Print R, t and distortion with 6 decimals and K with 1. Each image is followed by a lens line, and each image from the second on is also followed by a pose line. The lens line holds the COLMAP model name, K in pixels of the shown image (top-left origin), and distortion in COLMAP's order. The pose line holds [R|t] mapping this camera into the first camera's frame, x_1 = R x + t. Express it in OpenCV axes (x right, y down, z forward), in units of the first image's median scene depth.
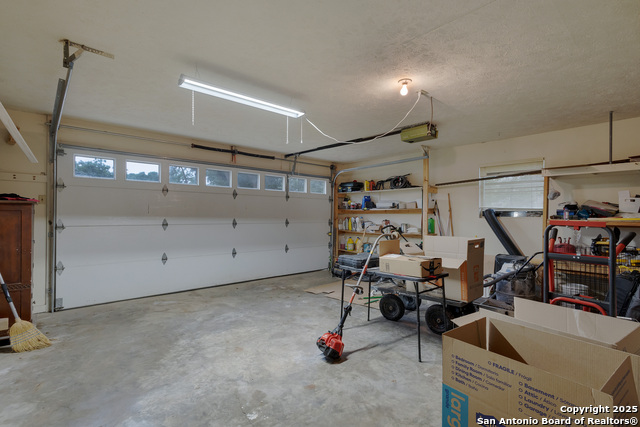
lens RADIAL K [[305.2, 0, 320.3], [0, 305.2, 213.9], [0, 0, 1]] dist [-0.003032, 0.000109]
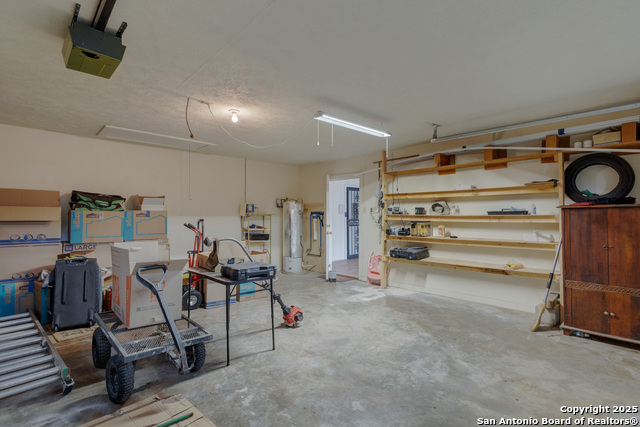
lens RADIAL K [[305.2, 0, 320.0], [0, 305.2, 212.9], [0, 0, 1]] dist [-0.003032, 0.000109]
pose [[-0.999813, -0.004447, -0.018821, -0.048700], [-0.004094, 0.999816, -0.018714, 0.005588], [0.018901, -0.018634, -0.999648, 1.975573]]
